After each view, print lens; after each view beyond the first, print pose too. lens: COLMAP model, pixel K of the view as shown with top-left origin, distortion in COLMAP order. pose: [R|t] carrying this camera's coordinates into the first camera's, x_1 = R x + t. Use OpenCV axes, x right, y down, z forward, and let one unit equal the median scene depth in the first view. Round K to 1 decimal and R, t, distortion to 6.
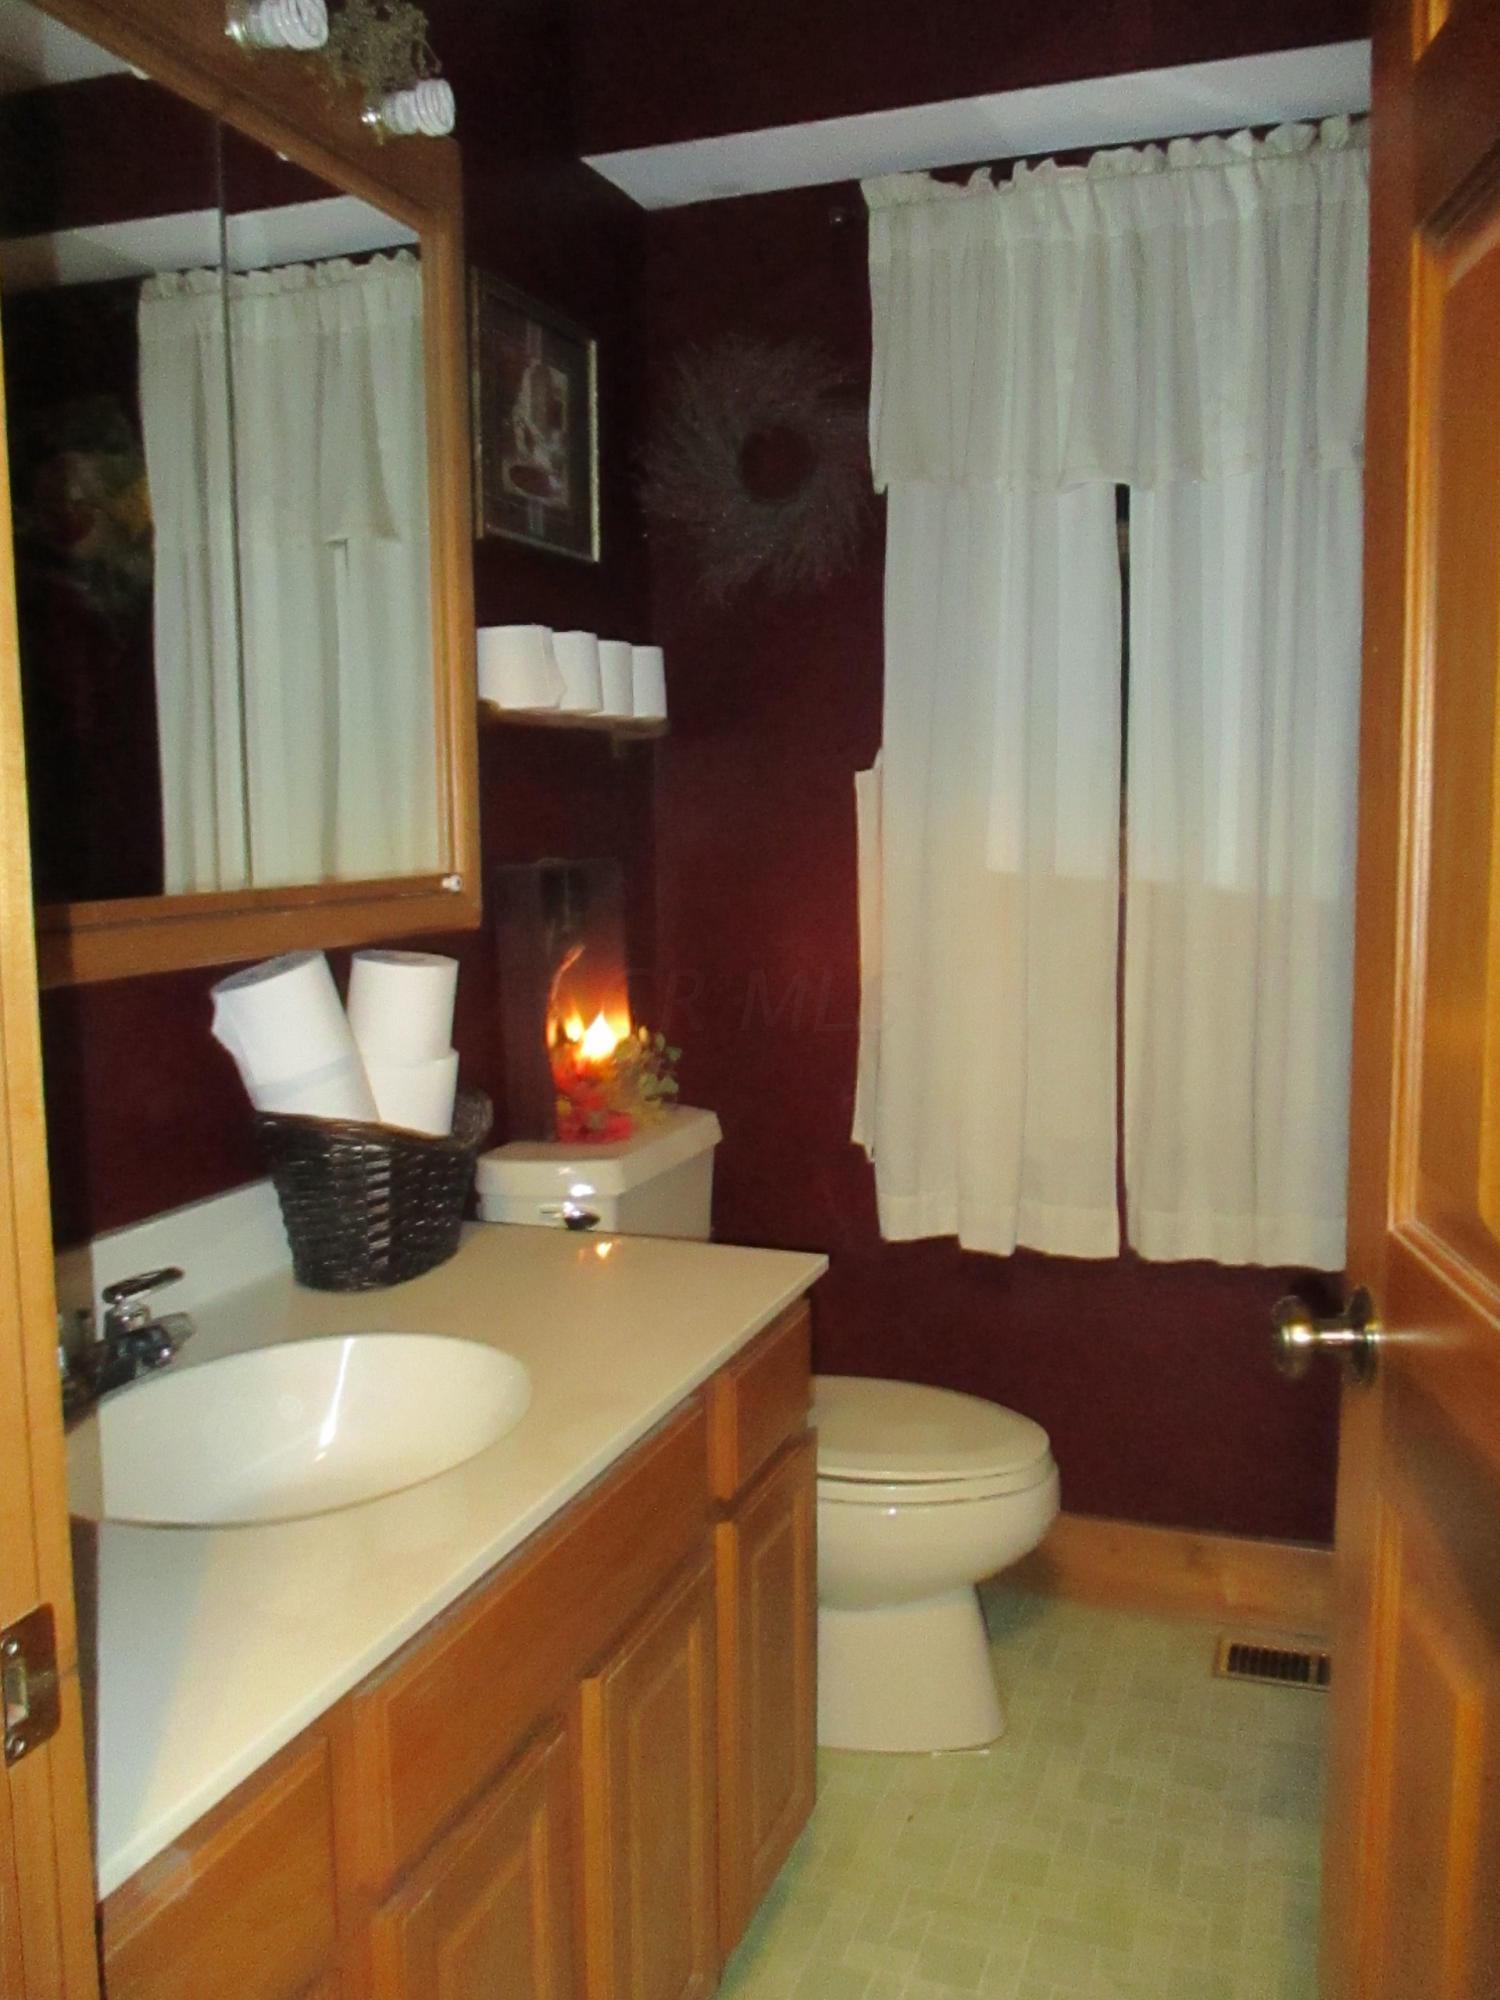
lens RADIAL K [[1654.2, 0, 766.1], [0, 1654.2, 998.9], [0, 0, 1]] dist [-0.028452, 0.008028]
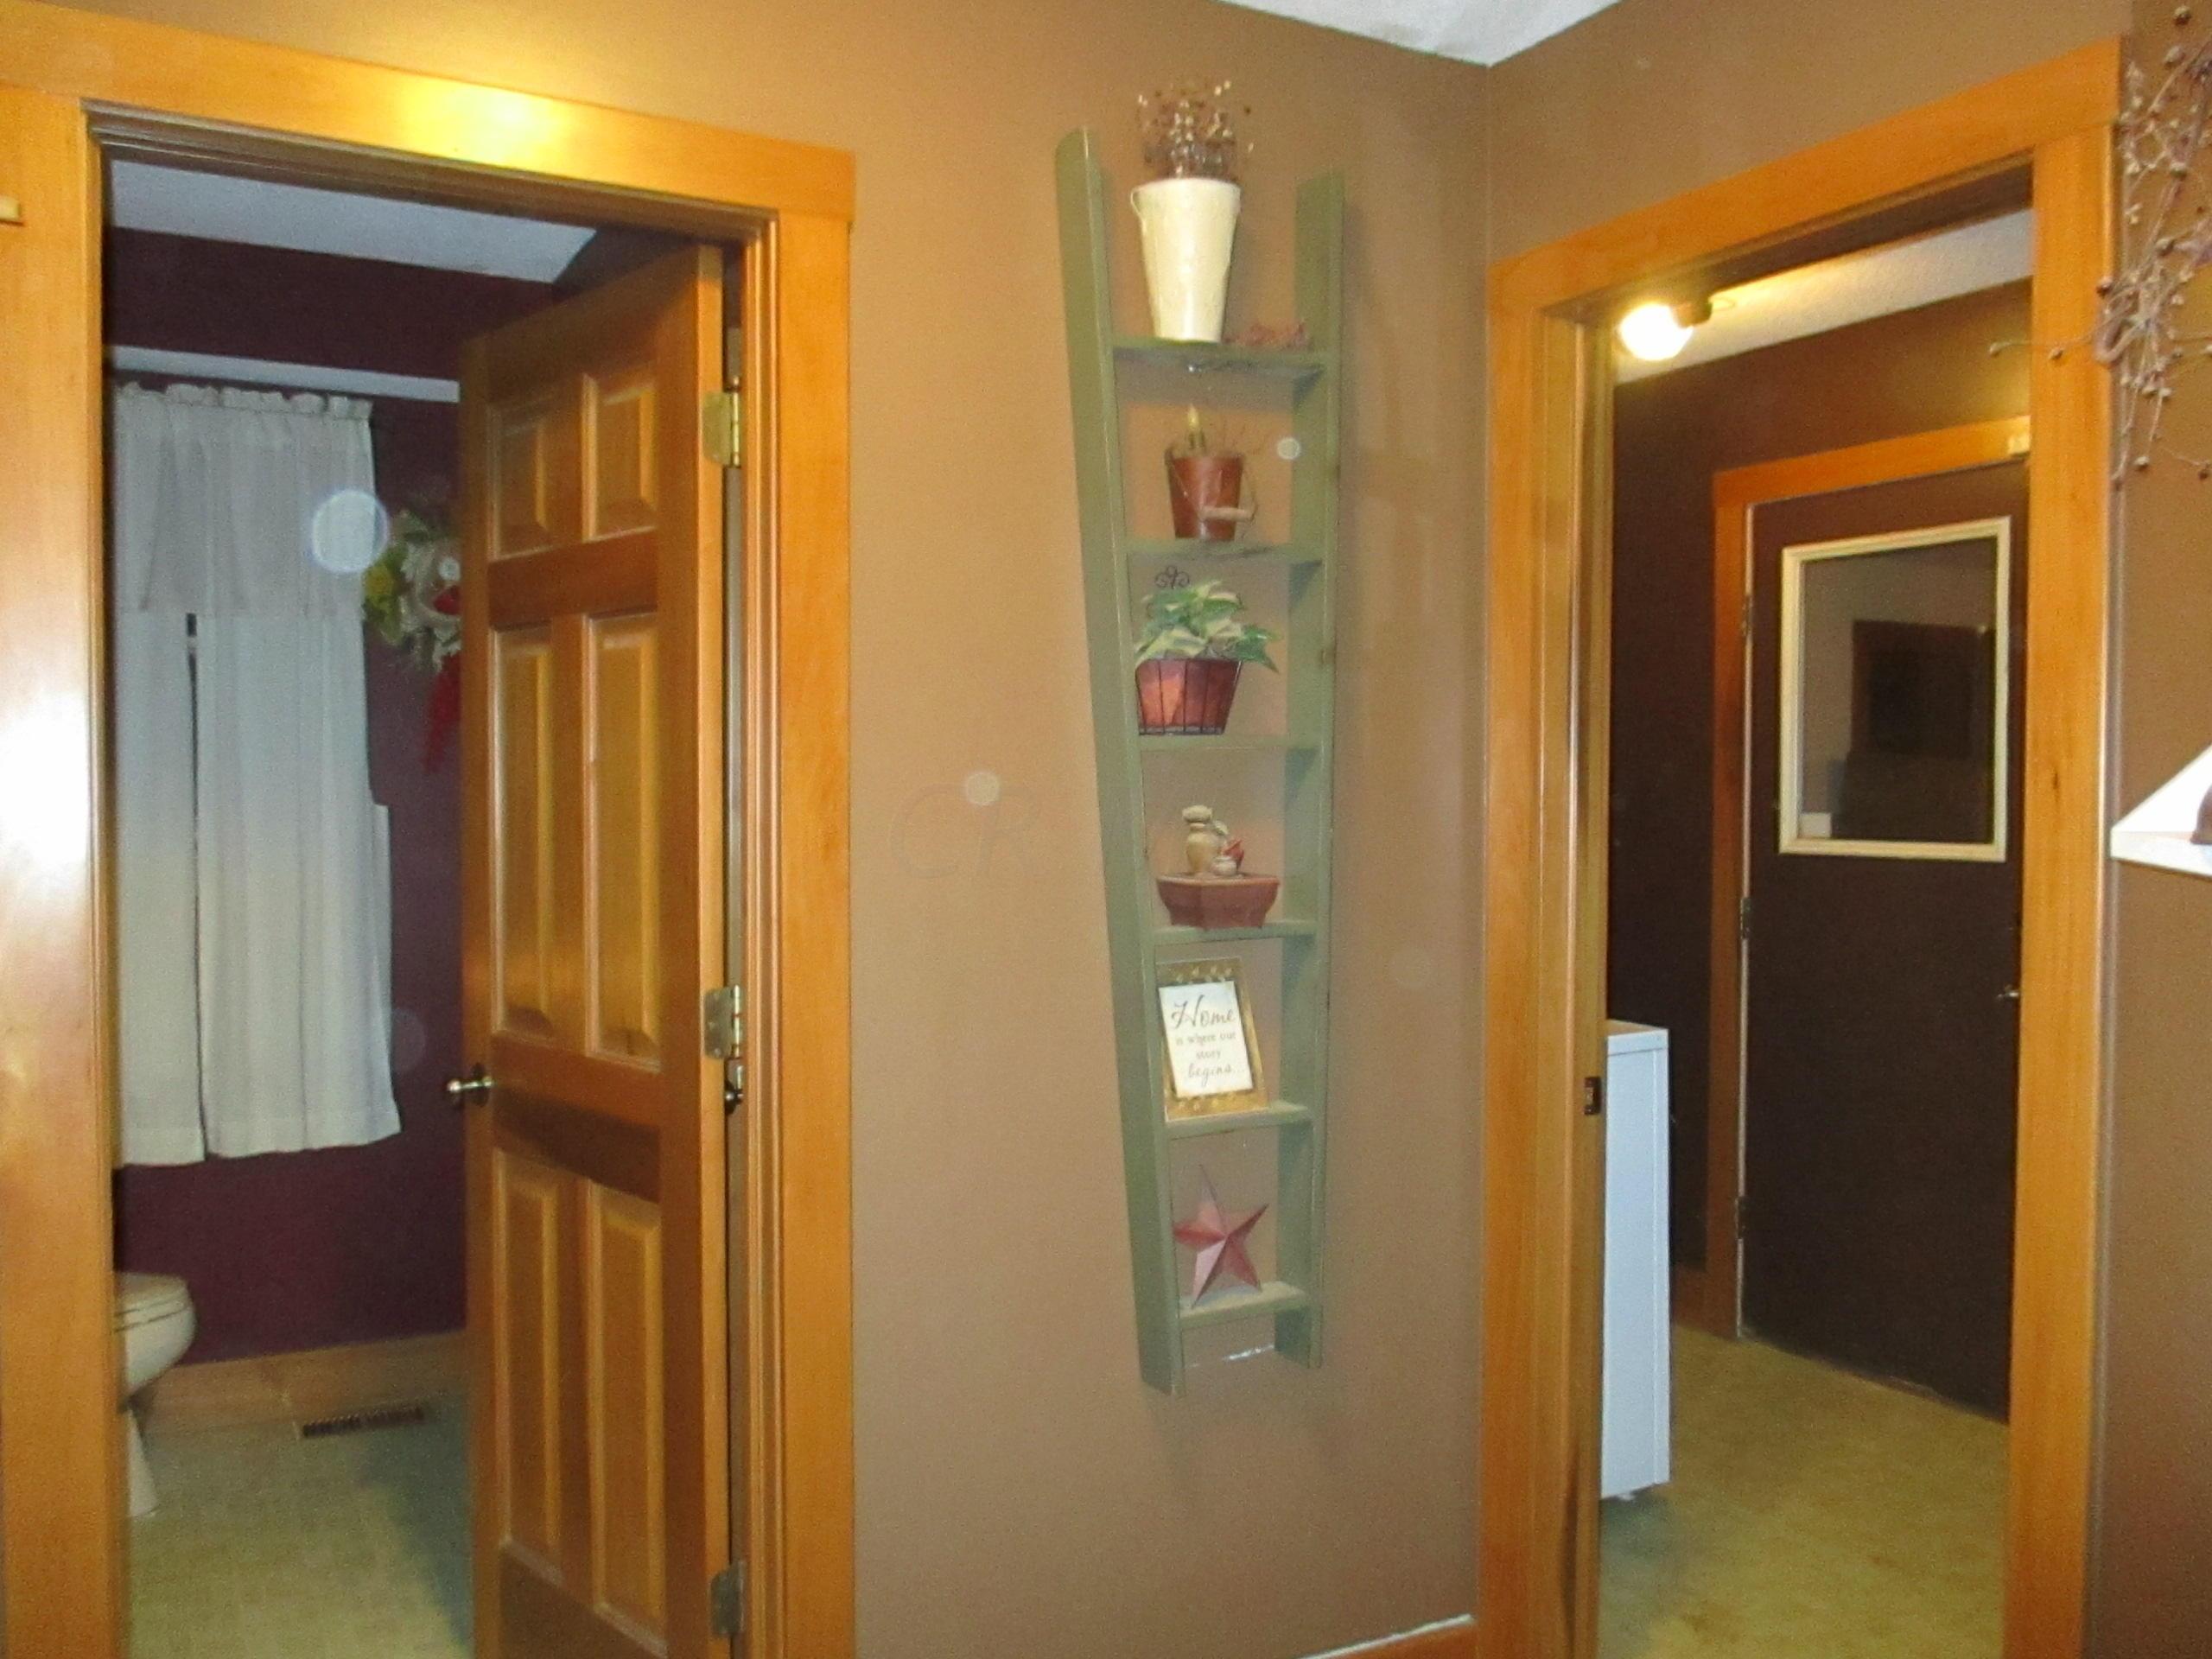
lens RADIAL K [[1829.6, 0, 1114.6], [0, 1829.6, 831.7], [0, 0, 1]] dist [-0.028452, 0.008028]
pose [[0.666279, -0.006979, 0.745670, -0.445633], [0.076527, 0.995317, -0.059064, 0.034049], [-0.741766, 0.096416, 0.663692, -0.650676]]
